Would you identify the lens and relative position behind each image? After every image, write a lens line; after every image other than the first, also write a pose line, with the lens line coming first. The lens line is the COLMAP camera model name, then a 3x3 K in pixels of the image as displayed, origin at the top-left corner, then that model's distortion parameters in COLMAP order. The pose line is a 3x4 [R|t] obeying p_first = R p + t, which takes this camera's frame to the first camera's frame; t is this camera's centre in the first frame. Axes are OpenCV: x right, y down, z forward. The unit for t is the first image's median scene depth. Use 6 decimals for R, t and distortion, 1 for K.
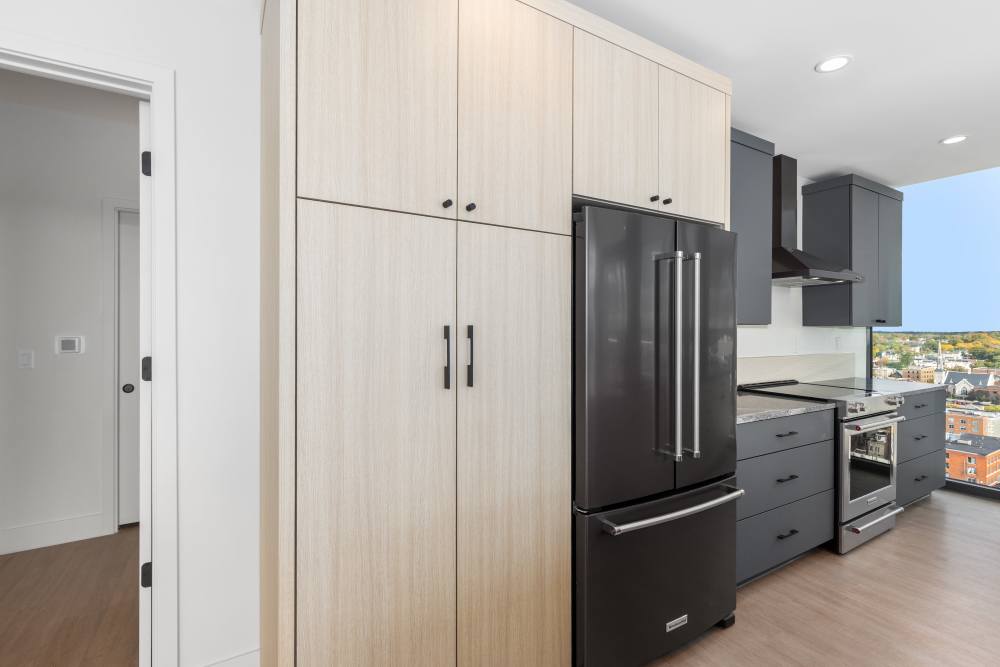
lens RADIAL K [[458.8, 0, 501.4], [0, 458.8, 344.0], [0, 0, 1]] dist [0.001587, 0.000154]
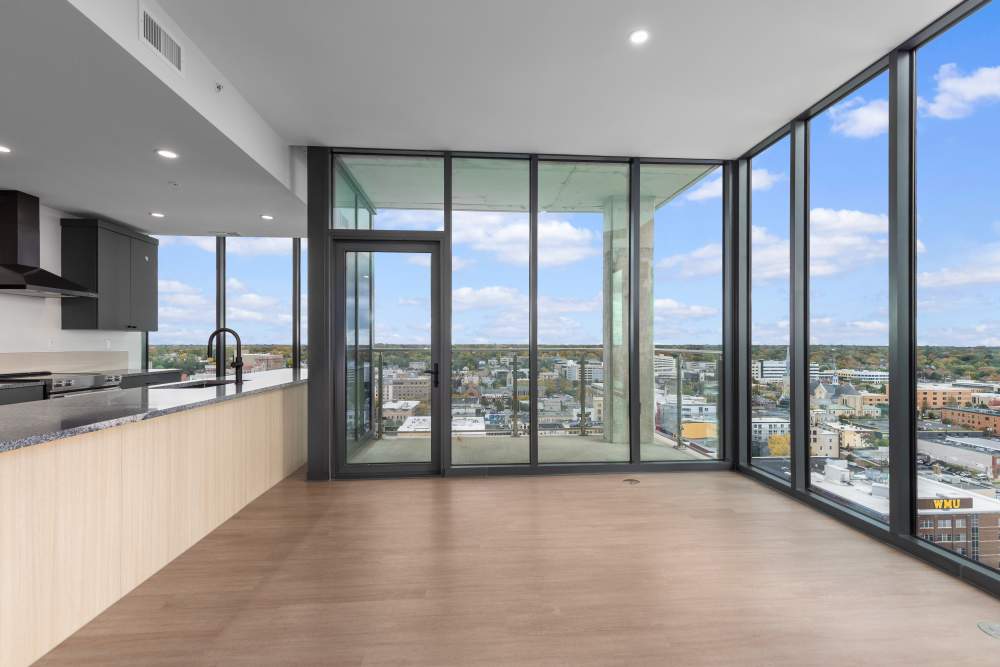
lens RADIAL K [[458.8, 0, 501.4], [0, 458.8, 344.0], [0, 0, 1]] dist [0.001587, 0.000154]
pose [[0.454910, -0.001091, 0.890537, 0.082839], [0.026458, 0.999574, -0.012291, 0.050989], [-0.890144, 0.029153, 0.454745, -0.674424]]
